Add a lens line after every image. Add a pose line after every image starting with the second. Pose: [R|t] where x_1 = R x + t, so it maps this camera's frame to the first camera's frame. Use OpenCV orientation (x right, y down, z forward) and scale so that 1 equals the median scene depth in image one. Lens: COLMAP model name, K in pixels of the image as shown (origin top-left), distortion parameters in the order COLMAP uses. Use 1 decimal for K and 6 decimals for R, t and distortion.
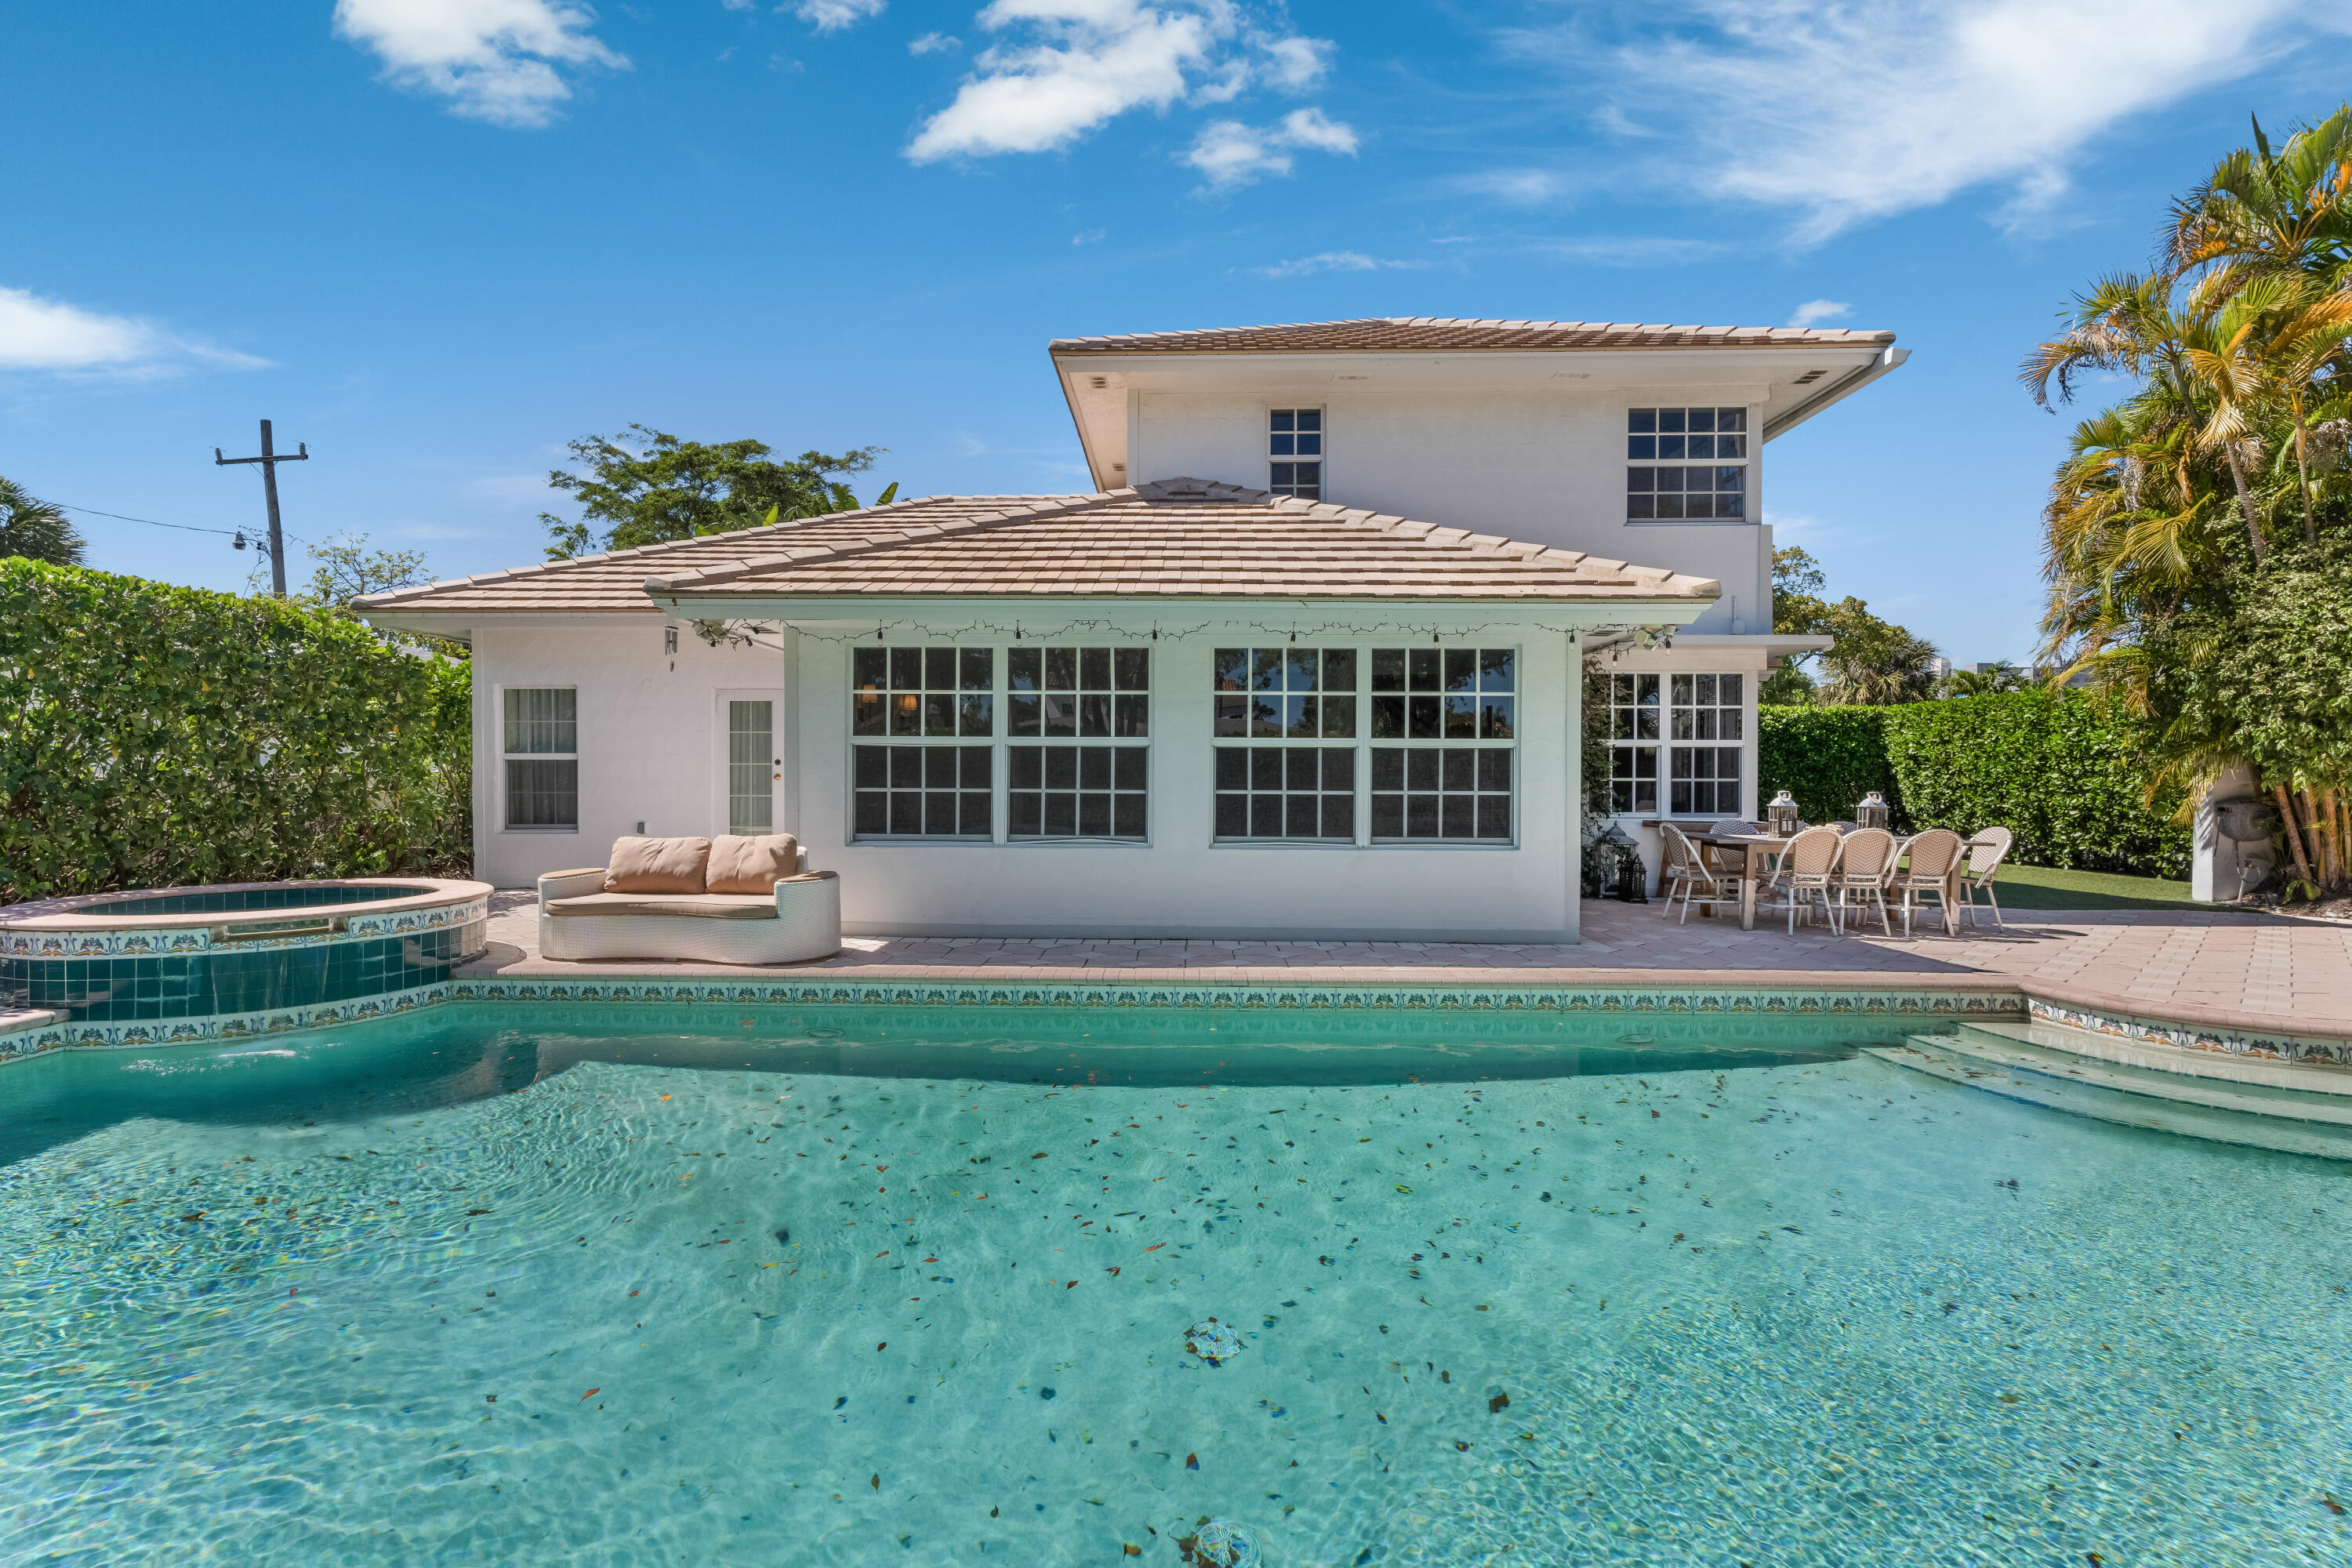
lens RADIAL K [[1053.9, 0, 1161.1], [0, 1053.9, 776.2], [0, 0, 1]] dist [0.002884, 0.000934]
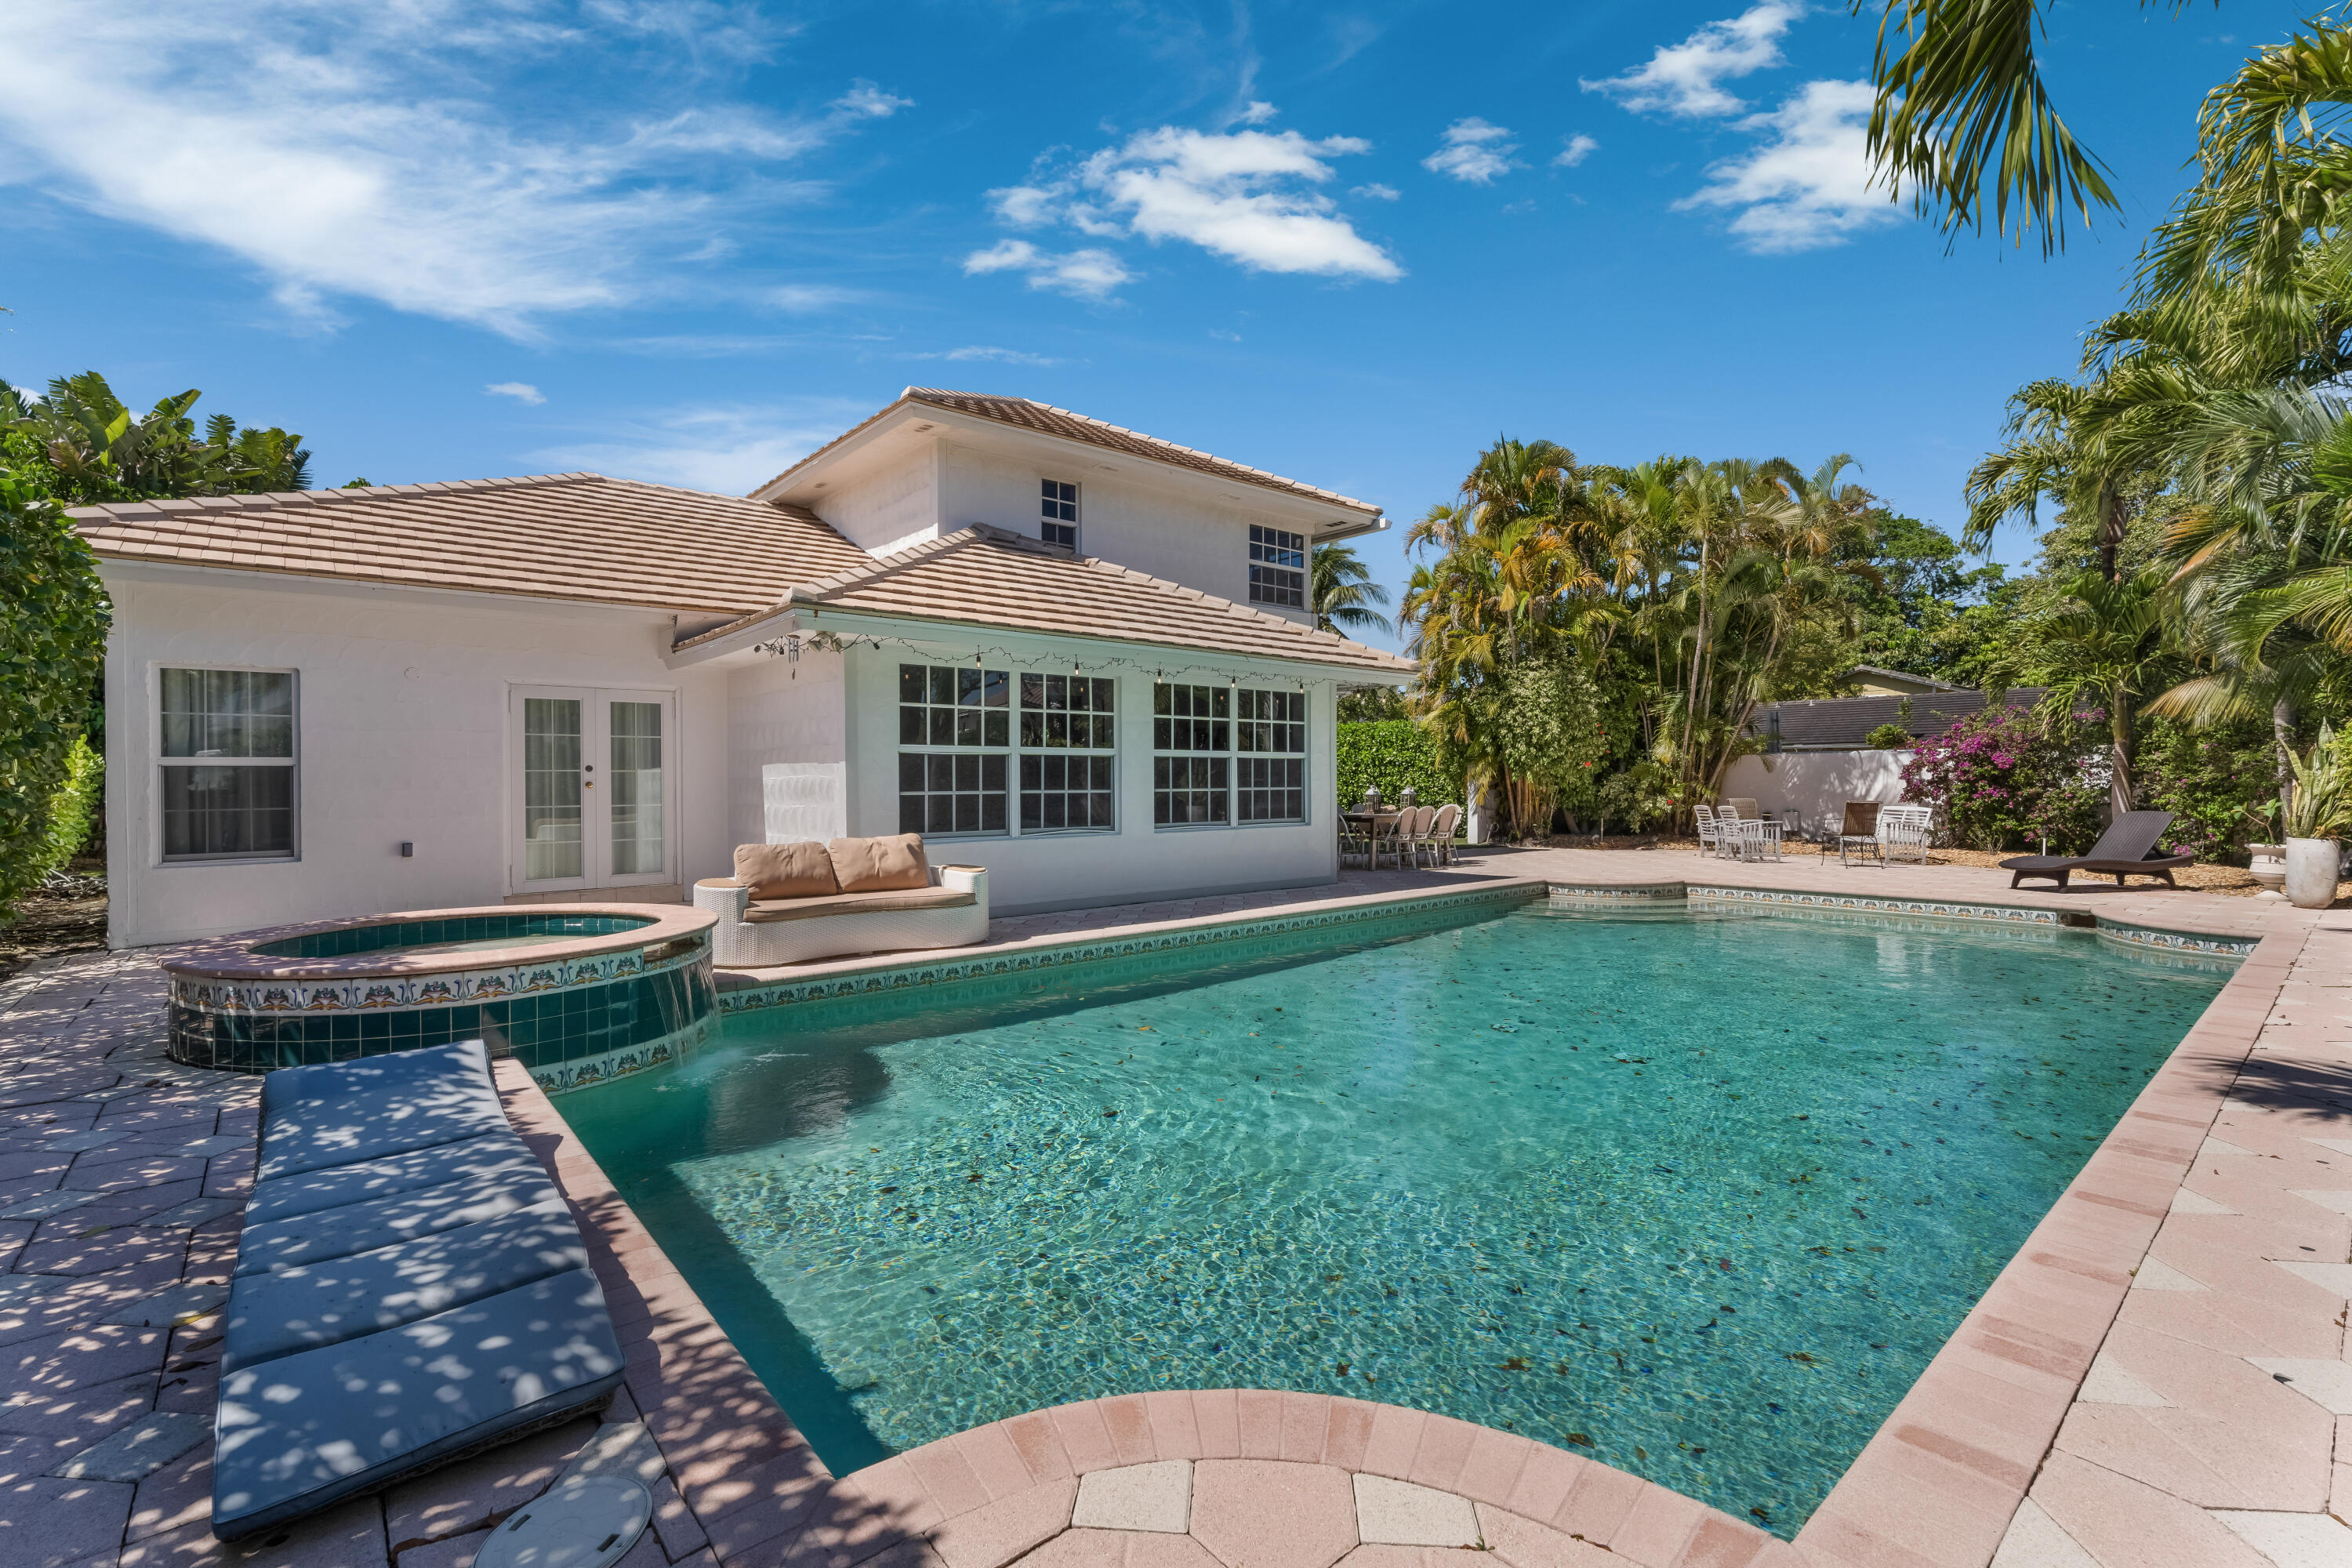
lens RADIAL K [[1053.9, 0, 1161.1], [0, 1053.9, 776.2], [0, 0, 1]] dist [0.002884, 0.000934]
pose [[0.745578, -0.006274, 0.666389, -0.716137], [0.008199, 0.999966, 0.000242, -0.002828], [-0.666368, 0.005283, 0.745604, 0.000412]]
